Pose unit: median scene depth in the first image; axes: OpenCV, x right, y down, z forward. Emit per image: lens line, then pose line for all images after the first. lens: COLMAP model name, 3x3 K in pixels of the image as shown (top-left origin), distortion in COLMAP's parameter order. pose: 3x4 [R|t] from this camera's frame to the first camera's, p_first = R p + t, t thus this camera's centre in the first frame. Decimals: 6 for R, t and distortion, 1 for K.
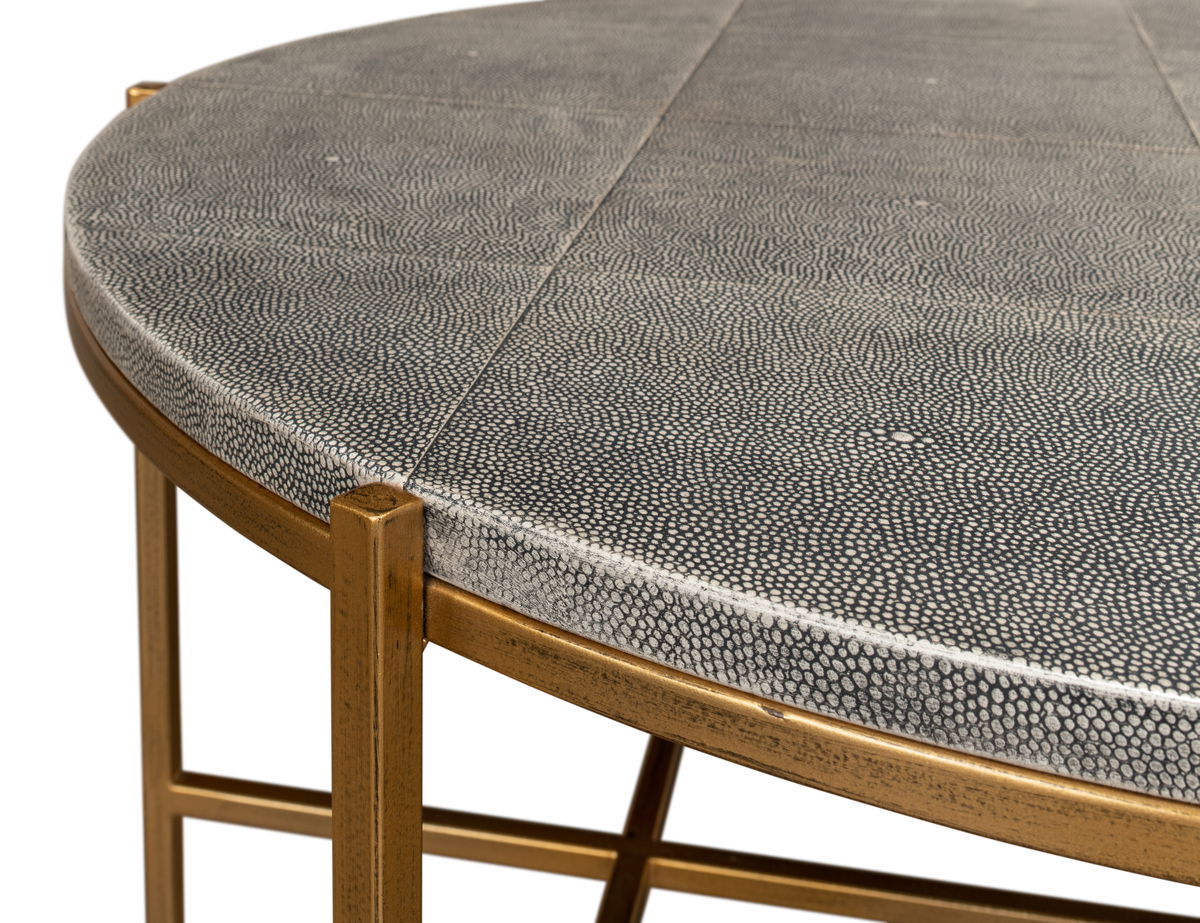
lens RADIAL K [[1824.4, 0, 512.7], [0, 1824.4, 372.6], [0, 0, 1]] dist [-0.017656, 0.000000]
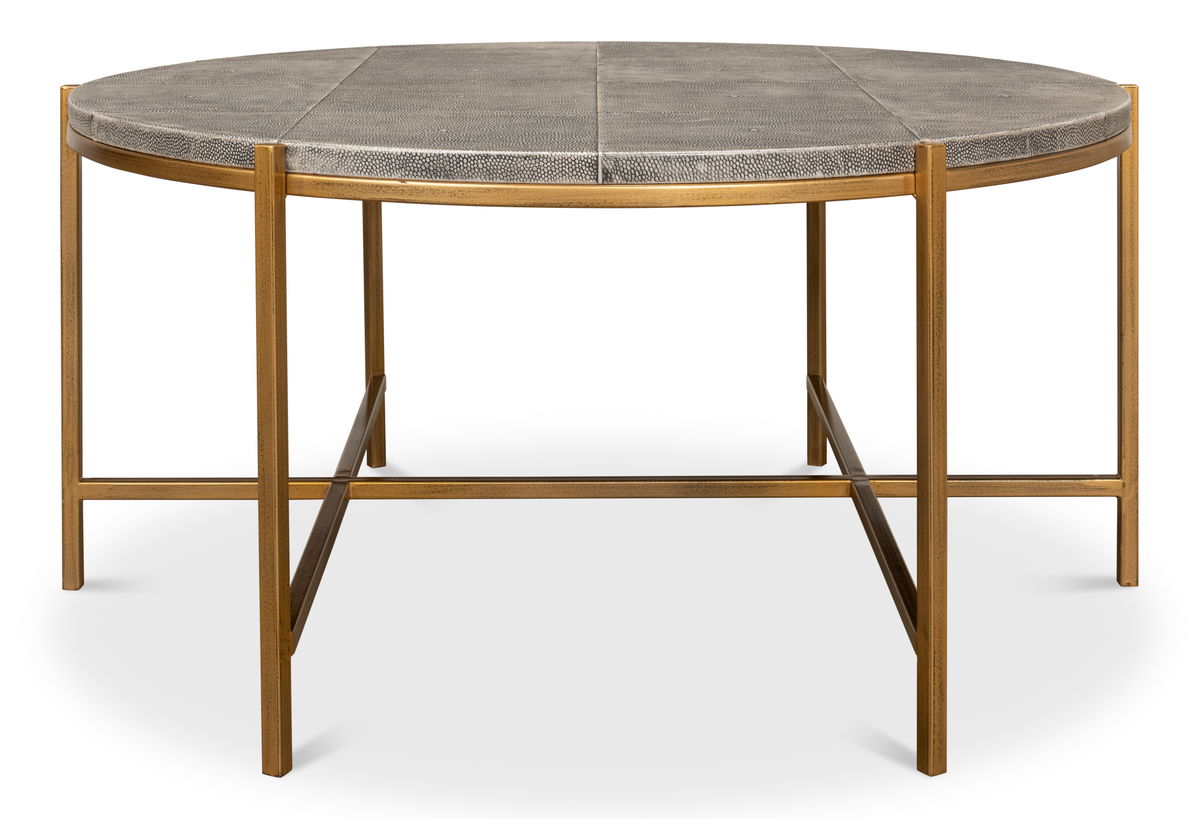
lens RADIAL K [[2350.3, 0, 600.4], [0, 2350.3, 429.6], [0, 0, 1]] dist [-0.131821, 0.000000]
pose [[0.973982, -0.072791, 0.214617, -0.379571], [0.093718, 0.991614, -0.088990, 0.872748], [-0.206340, 0.106788, 0.972636, -2.644833]]
